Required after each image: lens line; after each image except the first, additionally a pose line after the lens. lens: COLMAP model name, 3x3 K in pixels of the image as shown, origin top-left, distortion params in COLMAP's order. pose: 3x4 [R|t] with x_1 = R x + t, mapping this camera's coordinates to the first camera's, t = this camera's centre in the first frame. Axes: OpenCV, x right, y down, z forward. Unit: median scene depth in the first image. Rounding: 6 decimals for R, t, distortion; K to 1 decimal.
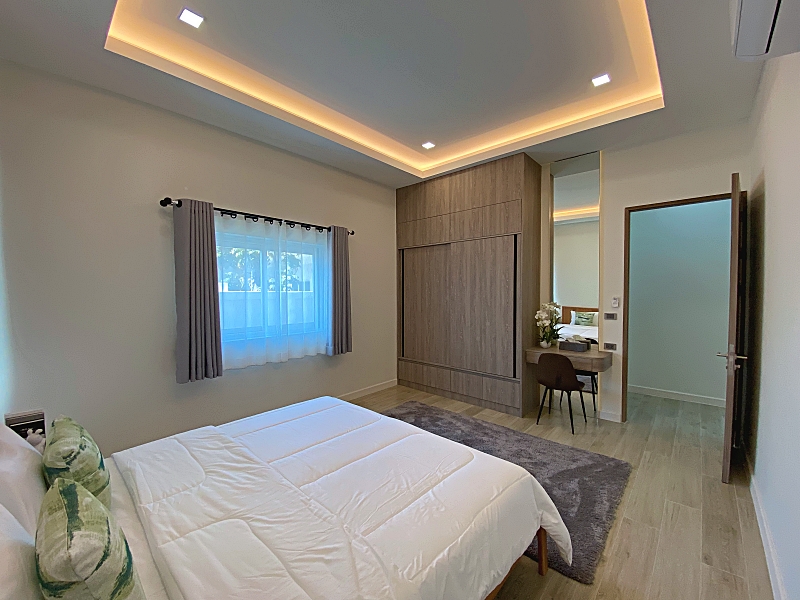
lens RADIAL K [[324.5, 0, 398.1], [0, 324.5, 300.6], [0, 0, 1]] dist [0.028092, -0.023792]
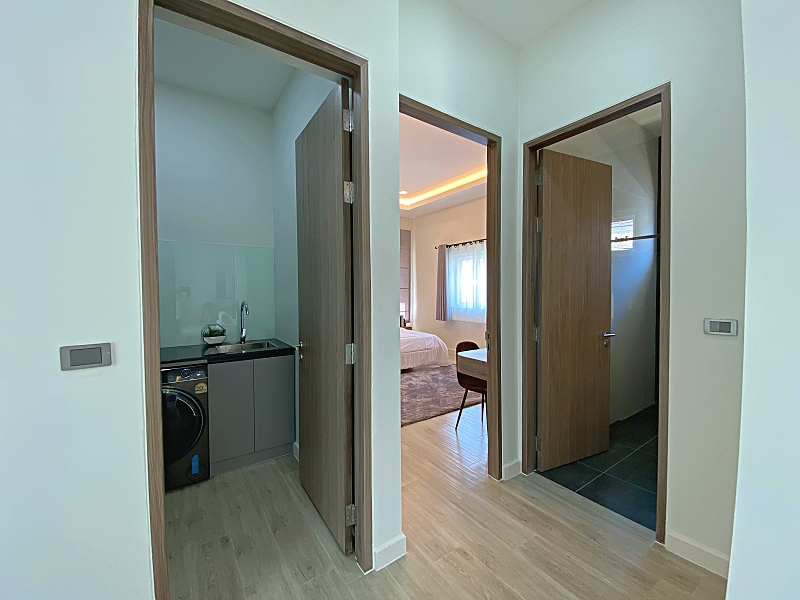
lens RADIAL K [[324.5, 0, 398.1], [0, 324.5, 300.6], [0, 0, 1]] dist [0.028092, -0.023792]
pose [[-0.230593, 0.048741, -0.971829, 1.399291], [-0.018771, 0.998336, 0.054524, -0.016816], [0.972869, 0.030815, -0.229295, 0.986281]]
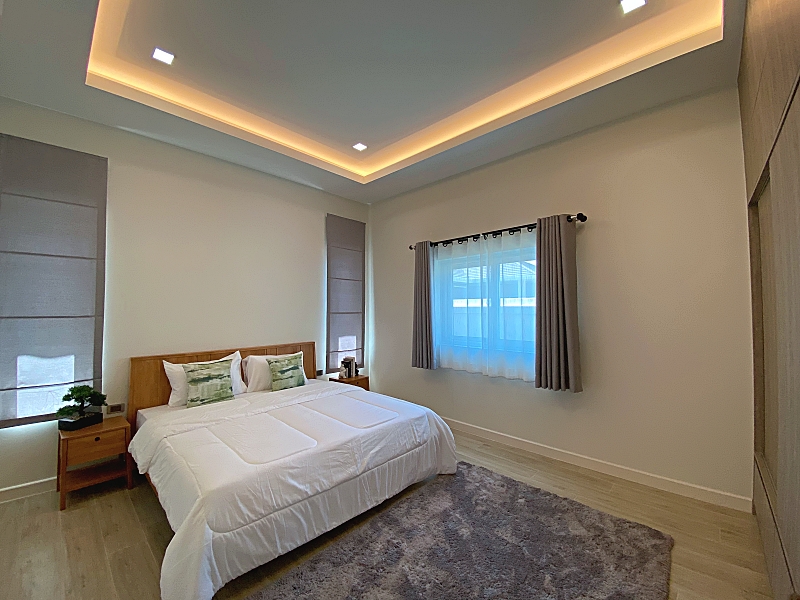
lens RADIAL K [[324.5, 0, 398.1], [0, 324.5, 300.6], [0, 0, 1]] dist [0.028092, -0.023792]
pose [[-0.024520, -0.005419, -0.999685, 0.641358], [-0.025171, 0.999672, -0.004802, -0.028296], [0.999382, 0.025045, -0.024648, 0.742653]]
